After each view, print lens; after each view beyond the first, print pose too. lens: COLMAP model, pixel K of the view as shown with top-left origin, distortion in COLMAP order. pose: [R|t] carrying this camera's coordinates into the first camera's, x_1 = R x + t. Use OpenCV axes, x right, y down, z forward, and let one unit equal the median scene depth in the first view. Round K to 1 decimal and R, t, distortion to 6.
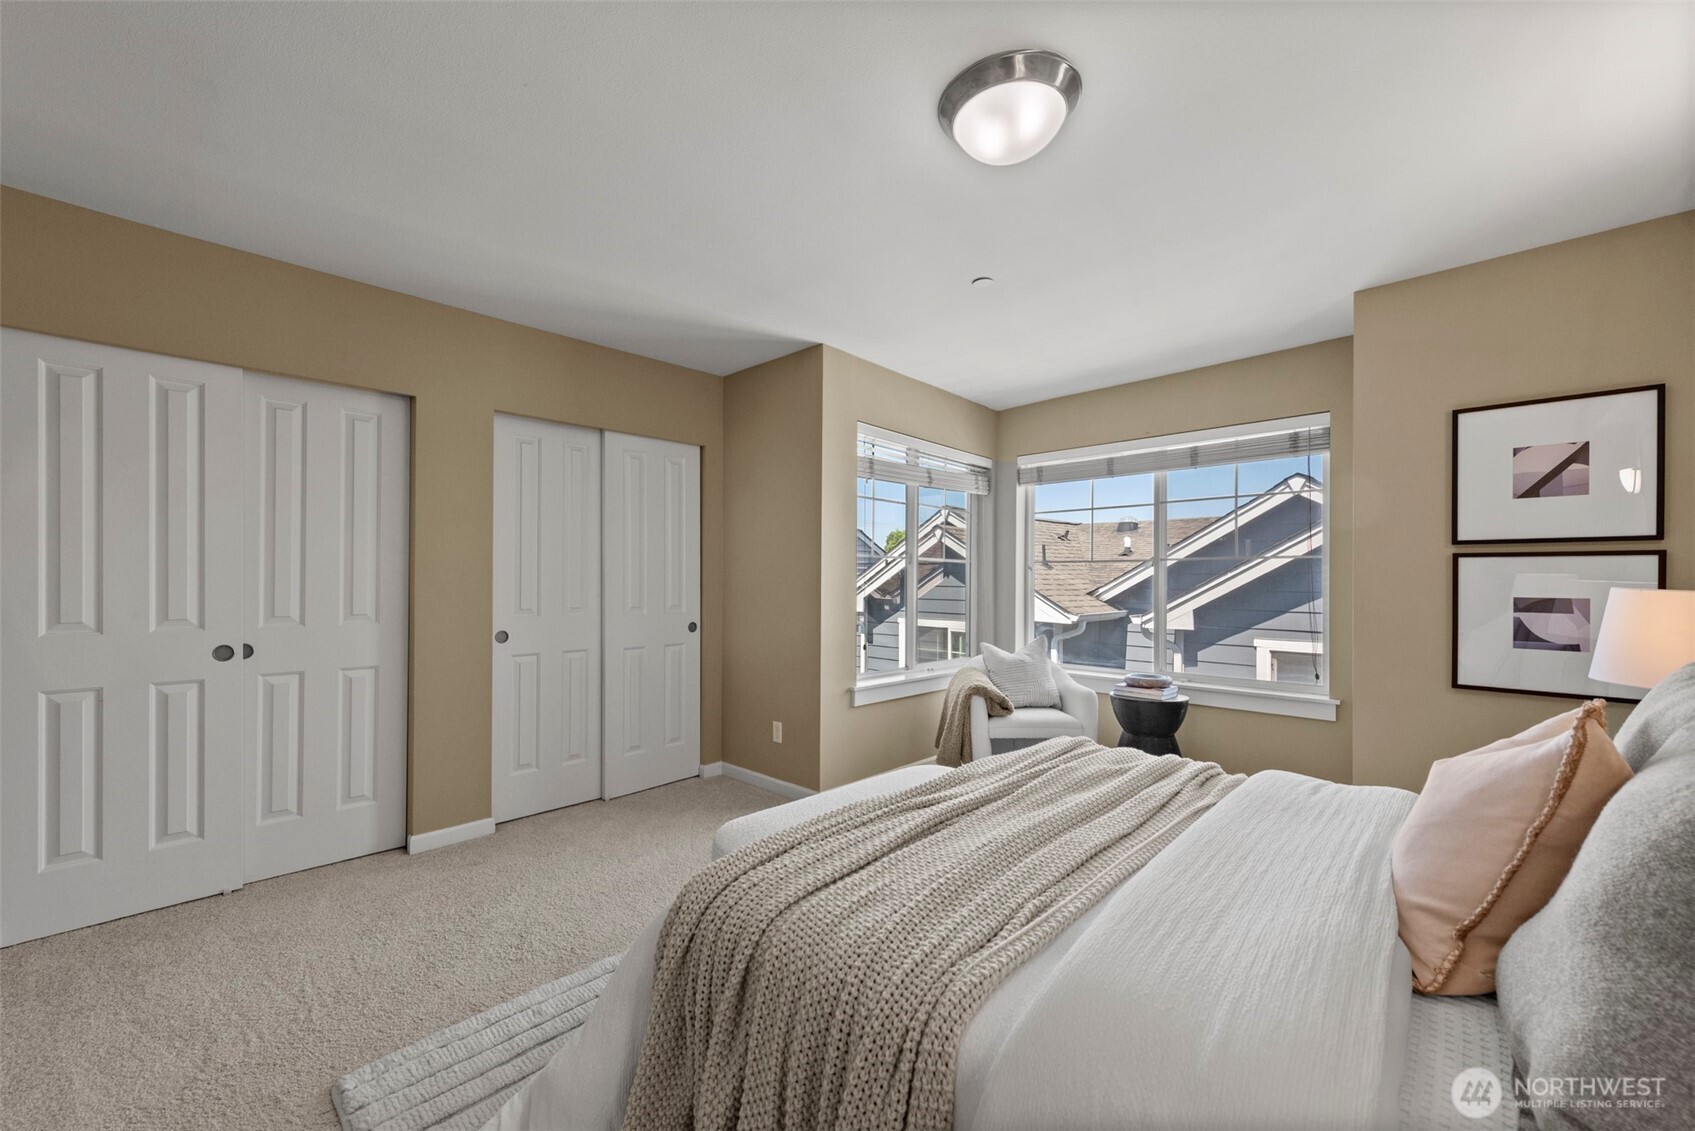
lens RADIAL K [[677.8, 0, 842.2], [0, 677.8, 574.0], [0, 0, 1]] dist [0.007820, -0.001200]
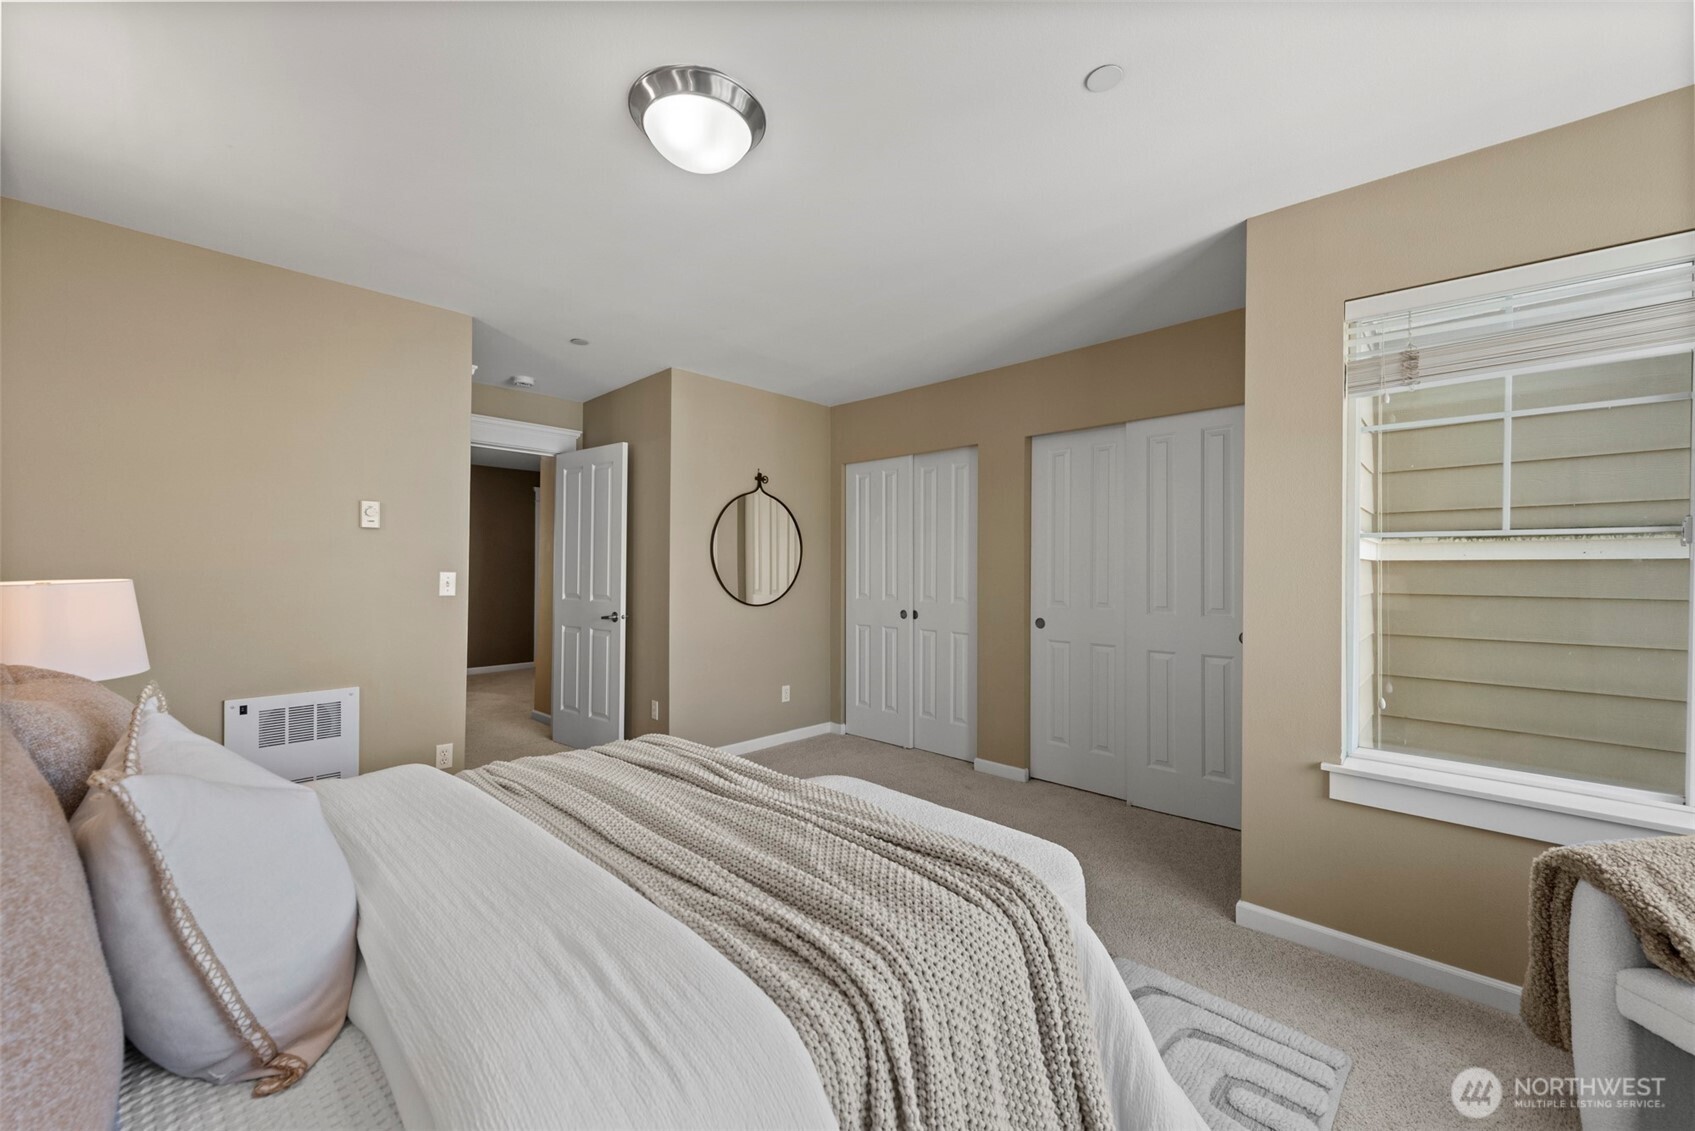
lens RADIAL K [[677.8, 0, 842.3], [0, 677.8, 571.4], [0, 0, 1]] dist [0.007820, -0.001200]
pose [[-0.019824, -0.001090, -0.999803, 0.826774], [0.001938, 0.999997, -0.001129, 0.003416], [0.999802, -0.001960, -0.019822, 0.812244]]
